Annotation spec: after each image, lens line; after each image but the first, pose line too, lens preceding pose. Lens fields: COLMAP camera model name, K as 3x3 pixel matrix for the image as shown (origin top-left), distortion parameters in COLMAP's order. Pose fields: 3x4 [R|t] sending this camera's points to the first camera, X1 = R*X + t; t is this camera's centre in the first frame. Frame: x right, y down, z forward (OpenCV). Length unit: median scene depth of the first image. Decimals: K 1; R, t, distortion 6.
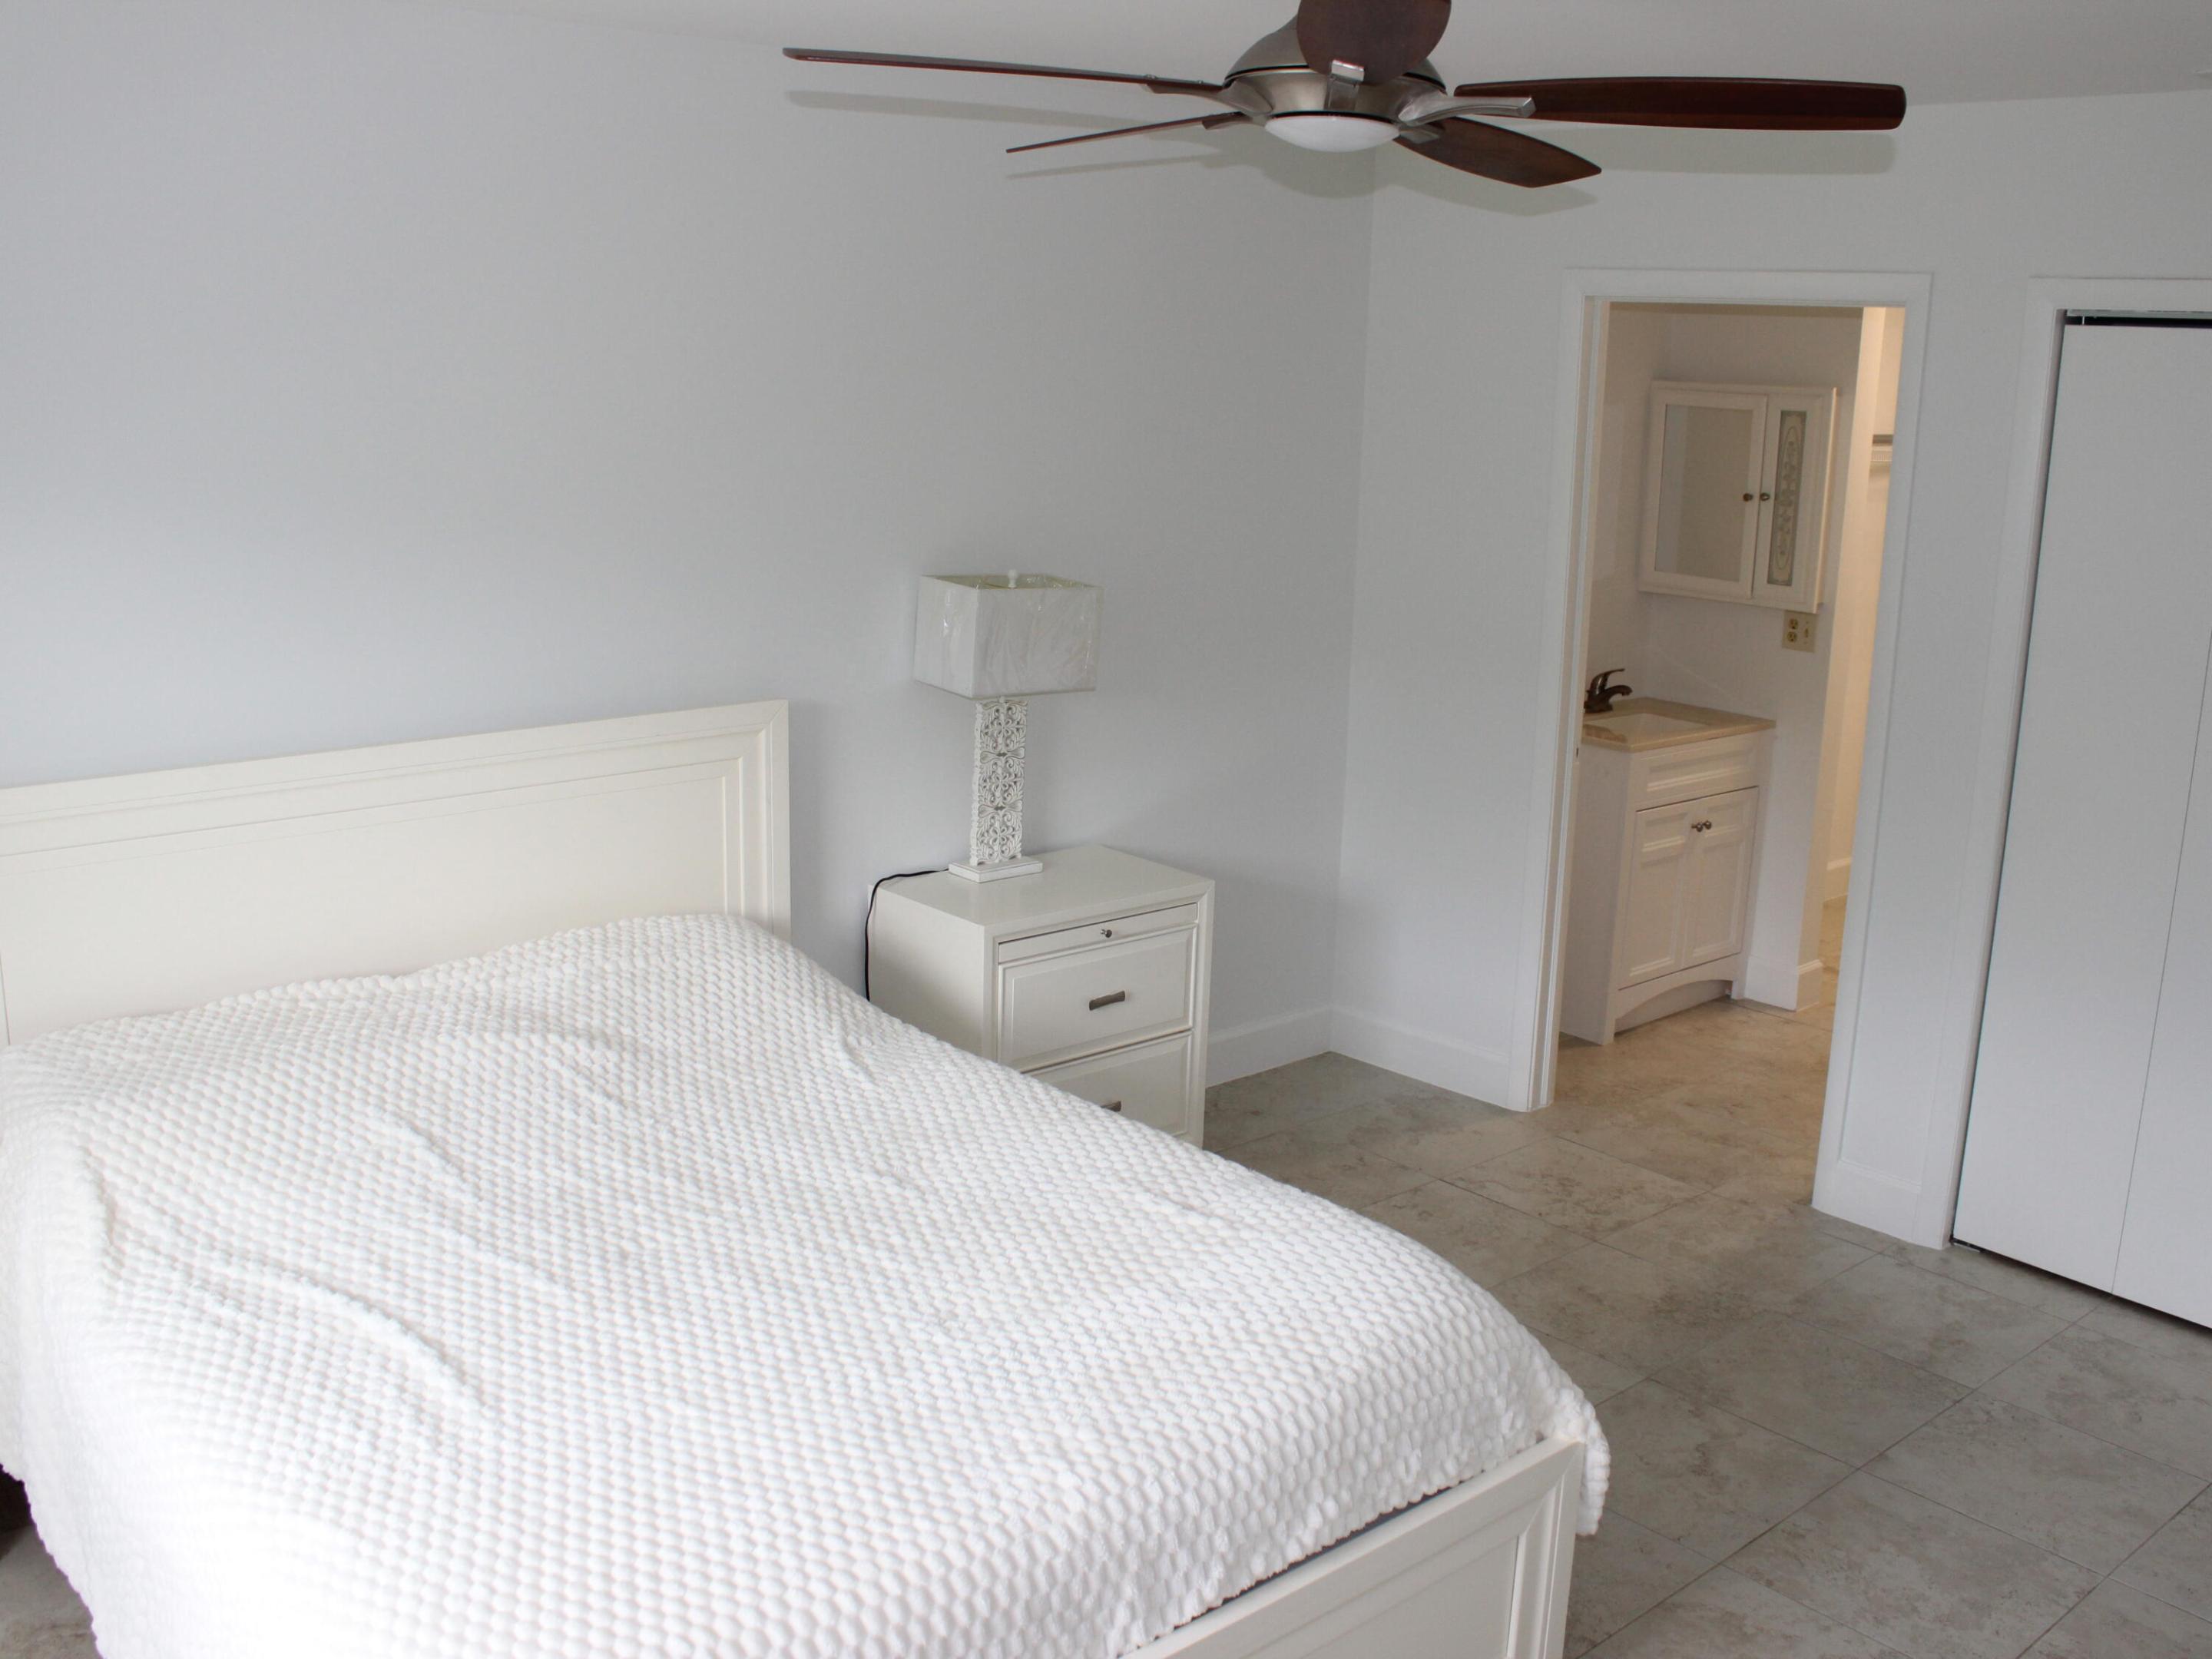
lens RADIAL K [[2077.5, 0, 1104.9], [0, 2077.5, 834.8], [0, 0, 1]] dist [-0.114333, 0.000000]
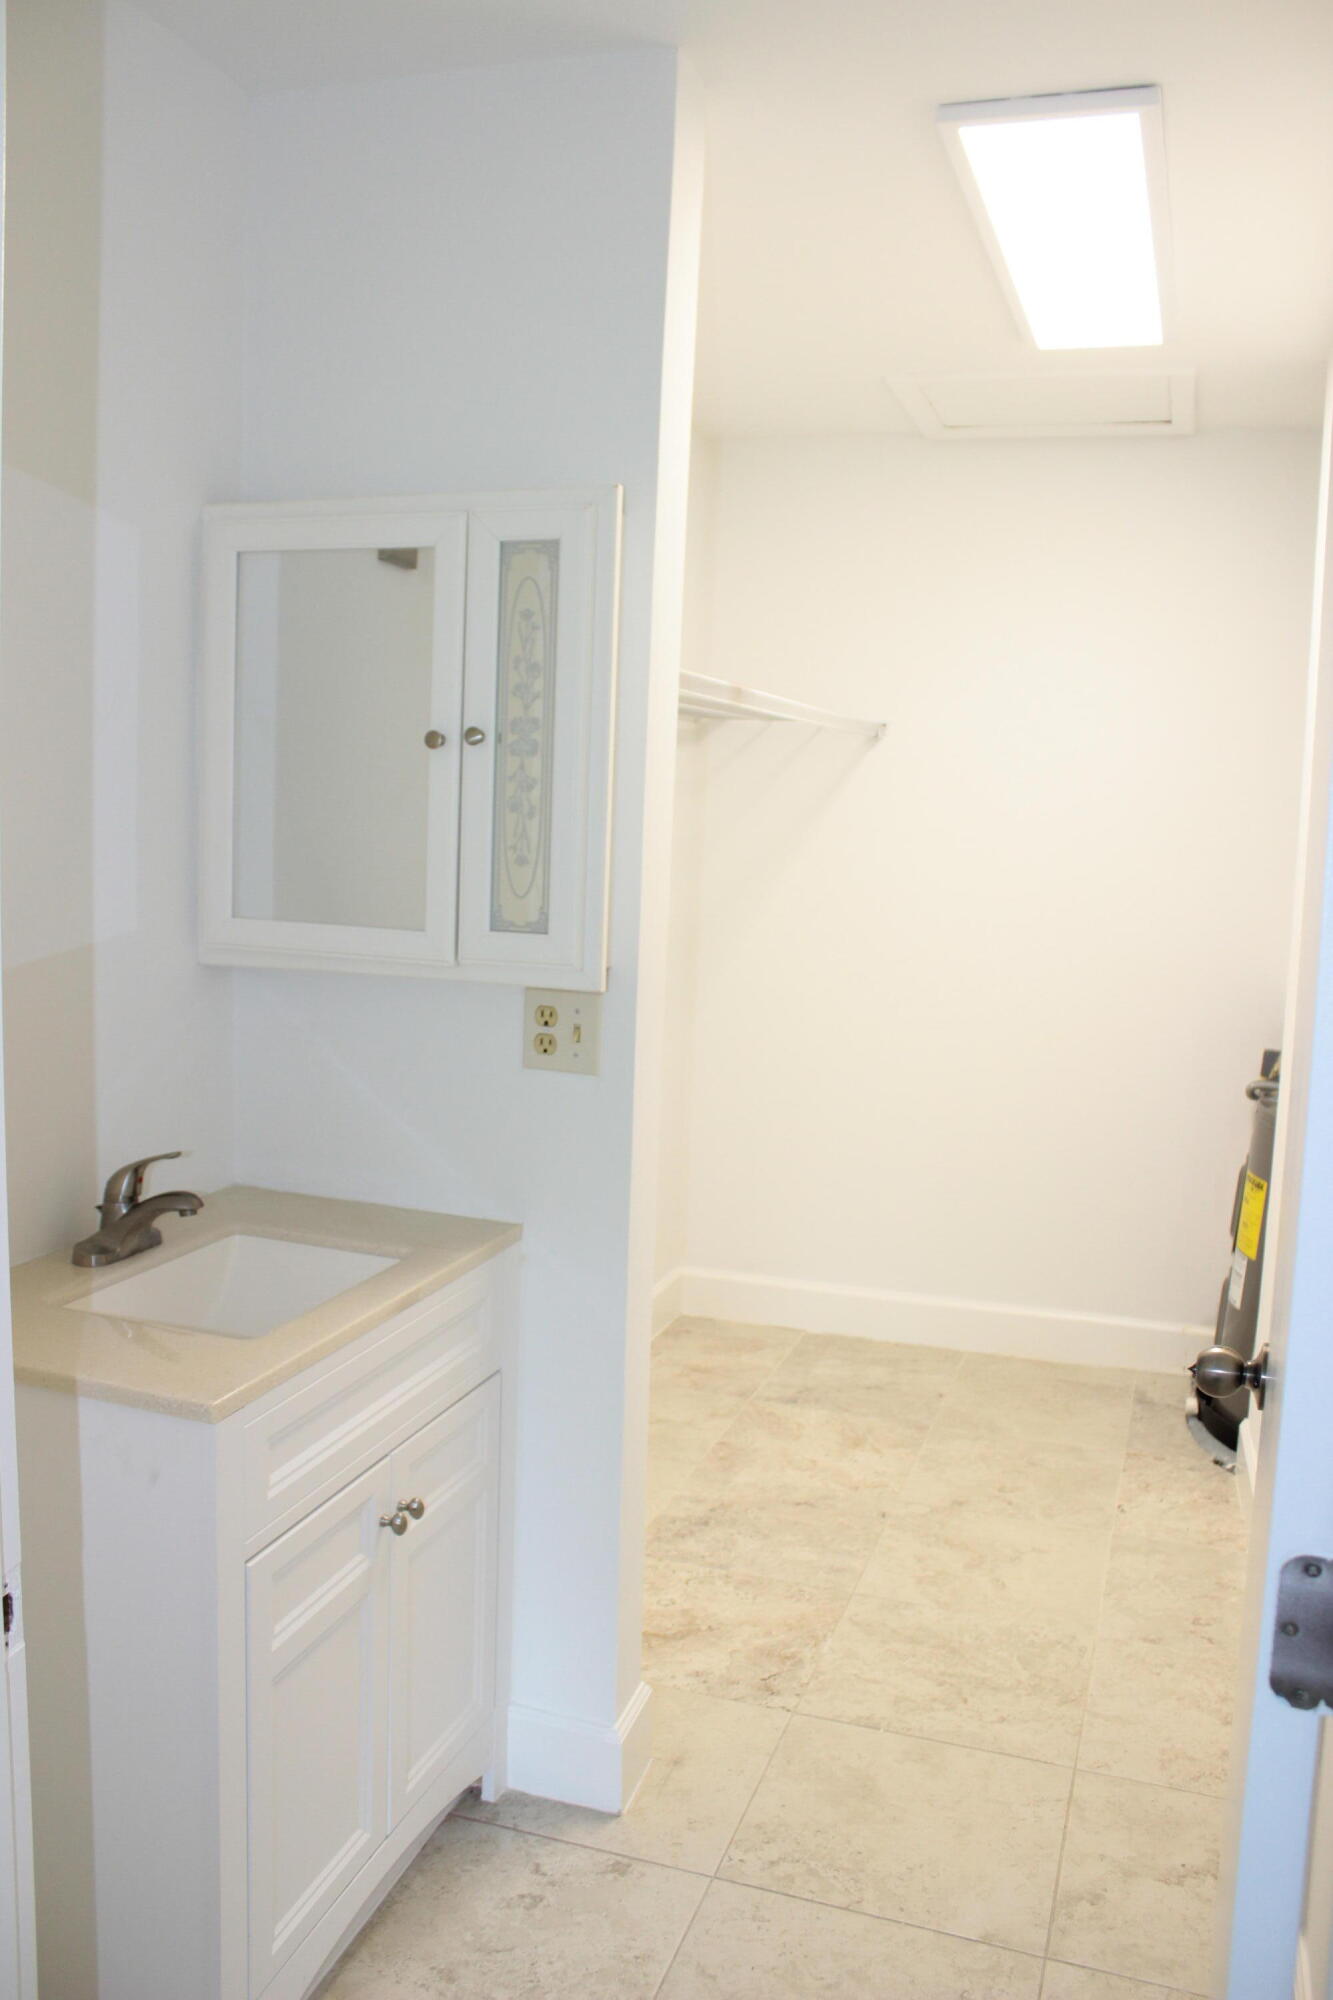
lens RADIAL K [[1654.4, 0, 671.0], [0, 1654.4, 1002.4], [0, 0, 1]] dist [-0.161558, 0.141751]
pose [[0.859126, -0.059811, 0.508257, 0.174234], [0.102060, 0.993221, -0.055635, -0.083455], [-0.501484, 0.099670, 0.859407, 0.675200]]
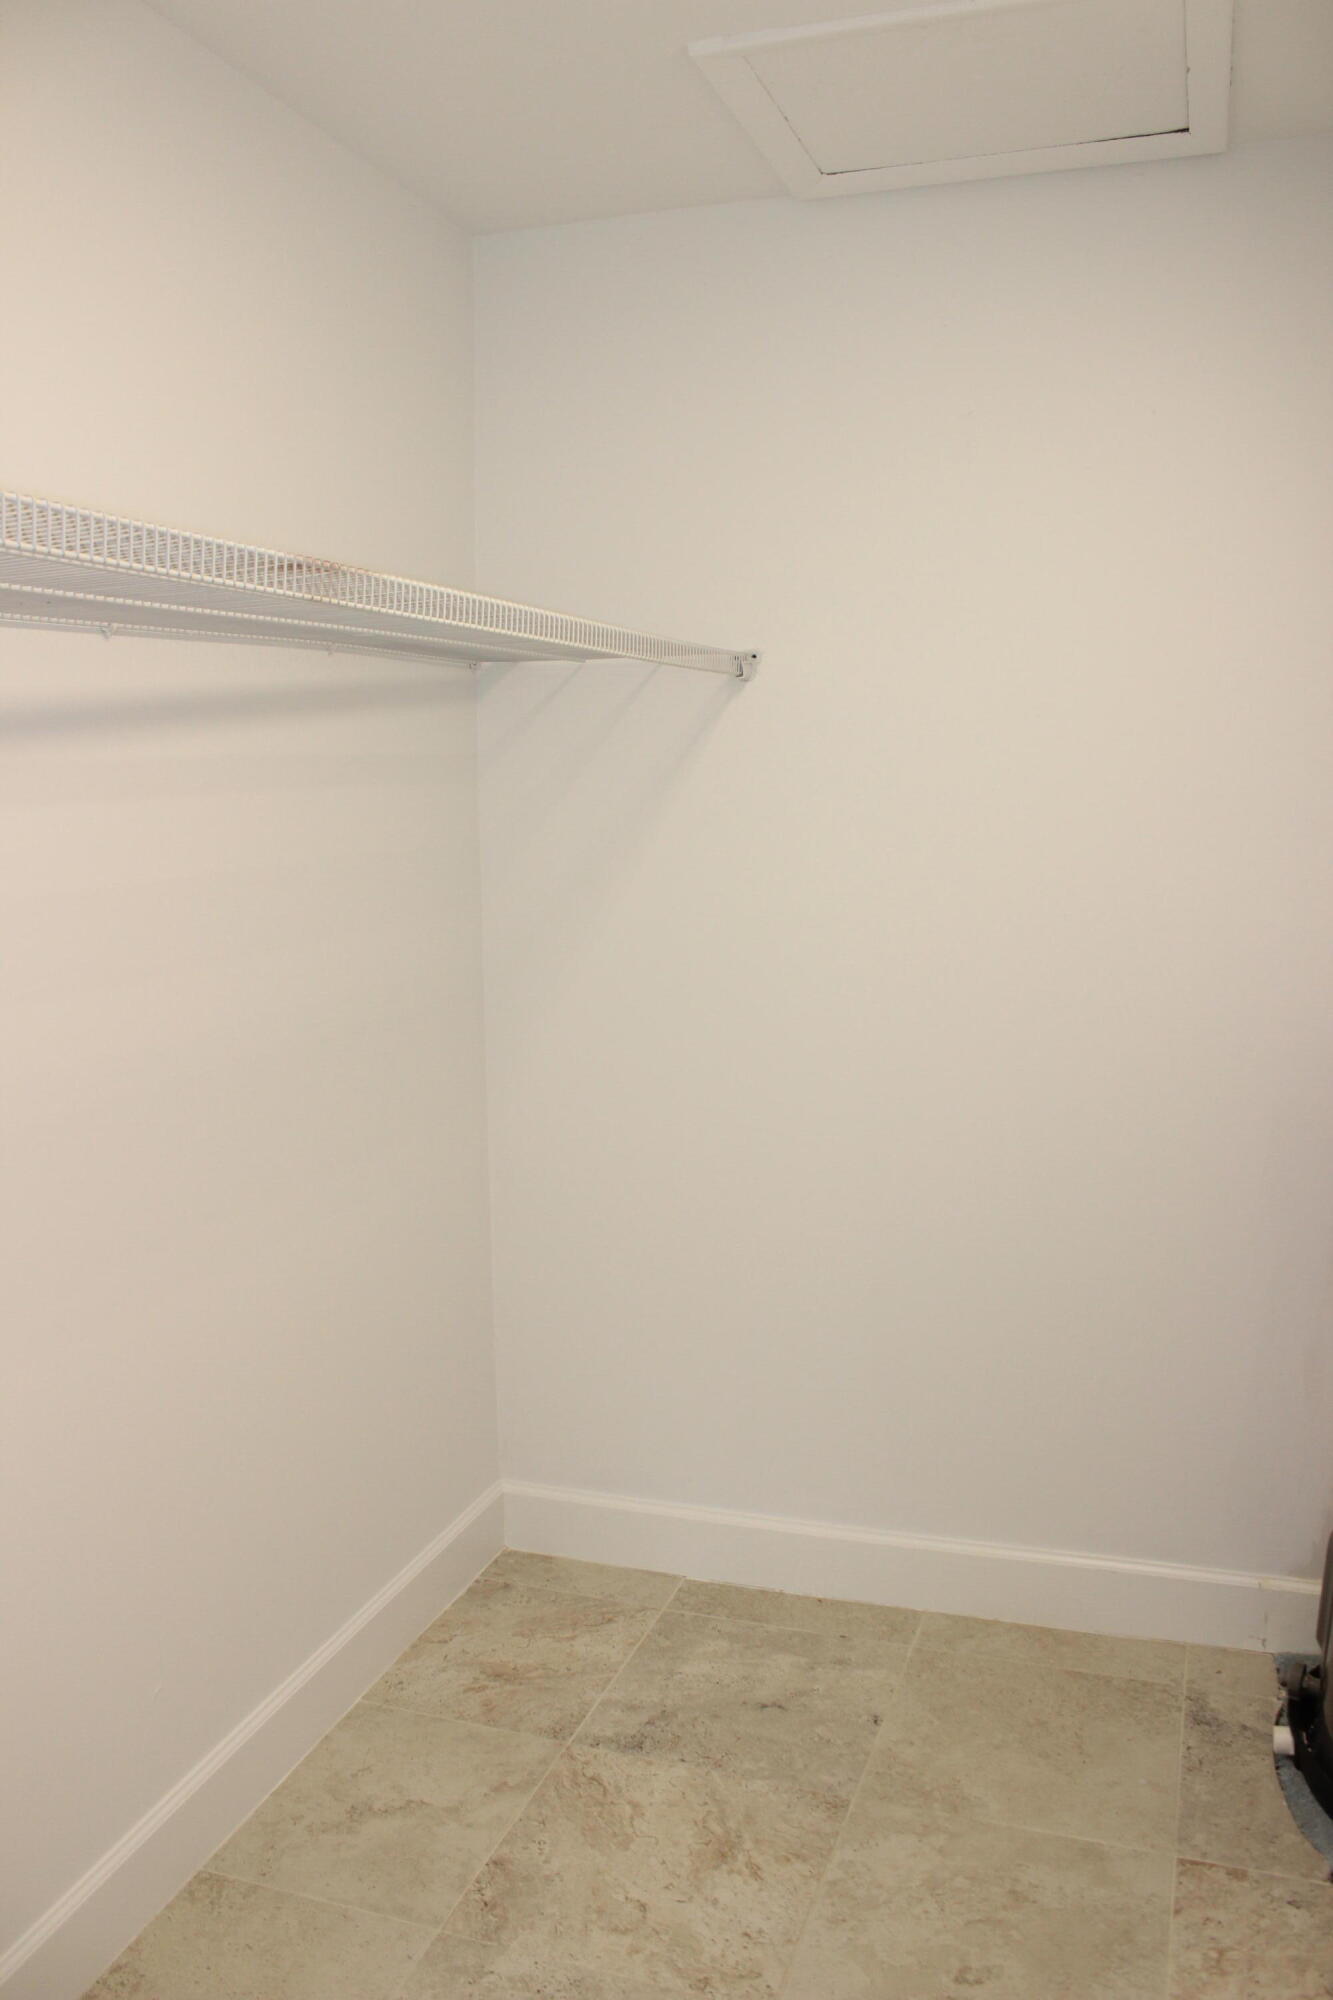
lens RADIAL K [[1654.4, 0, 662.0], [0, 1654.4, 995.1], [0, 0, 1]] dist [-0.161558, 0.141751]
pose [[0.866375, -0.103194, 0.488615, 0.267732], [0.144370, 0.988396, -0.047238, -0.102195], [-0.478070, 0.111467, 0.871220, 0.762023]]
